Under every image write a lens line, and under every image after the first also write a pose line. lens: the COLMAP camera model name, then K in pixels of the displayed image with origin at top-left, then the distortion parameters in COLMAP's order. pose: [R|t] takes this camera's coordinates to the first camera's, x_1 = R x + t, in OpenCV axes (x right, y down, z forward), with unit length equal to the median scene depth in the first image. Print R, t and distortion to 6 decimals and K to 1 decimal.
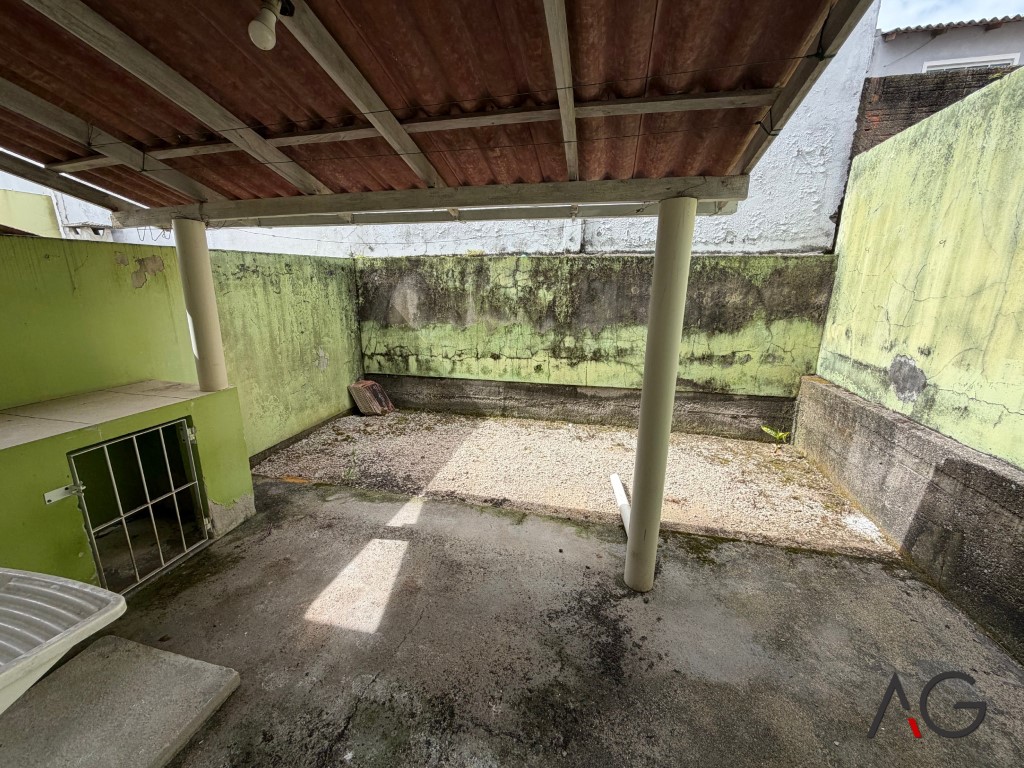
lens RADIAL K [[407.2, 0, 507.5], [0, 407.2, 384.7], [0, 0, 1]] dist [0.002029, -0.000116]
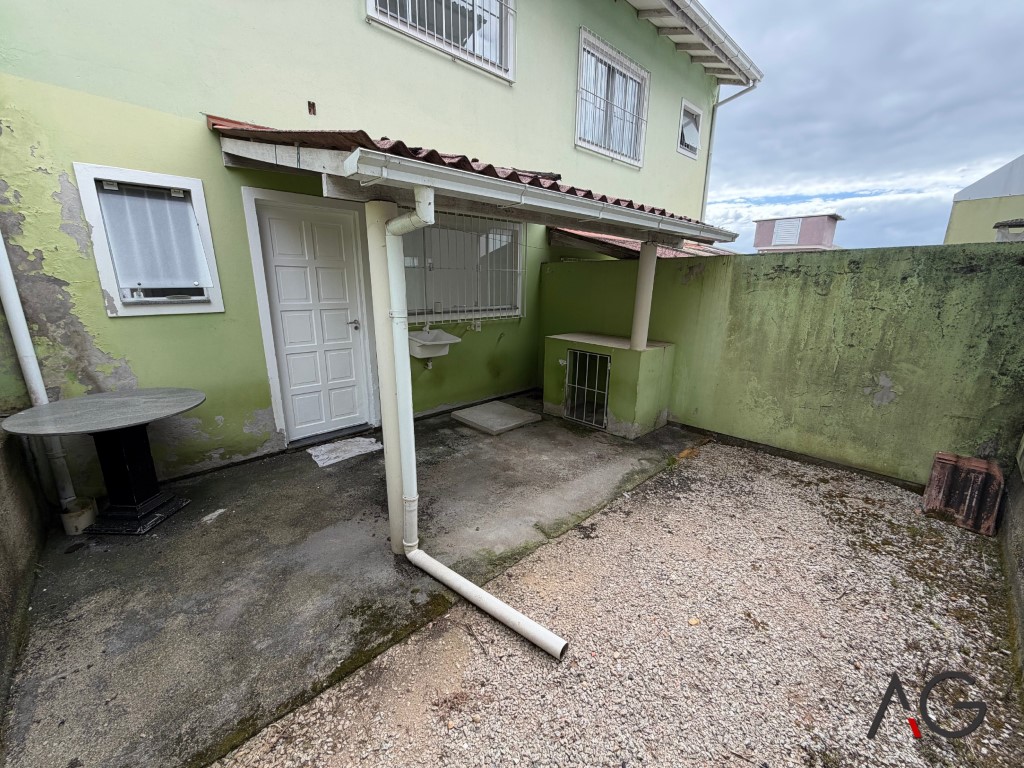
lens RADIAL K [[407.2, 0, 508.3], [0, 407.2, 383.6], [0, 0, 1]] dist [0.002029, -0.000116]
pose [[-0.543094, 0.199656, -0.815590, 0.621322], [-0.217258, 0.904830, 0.366172, -0.244083], [0.811078, 0.376059, -0.448031, 0.984774]]
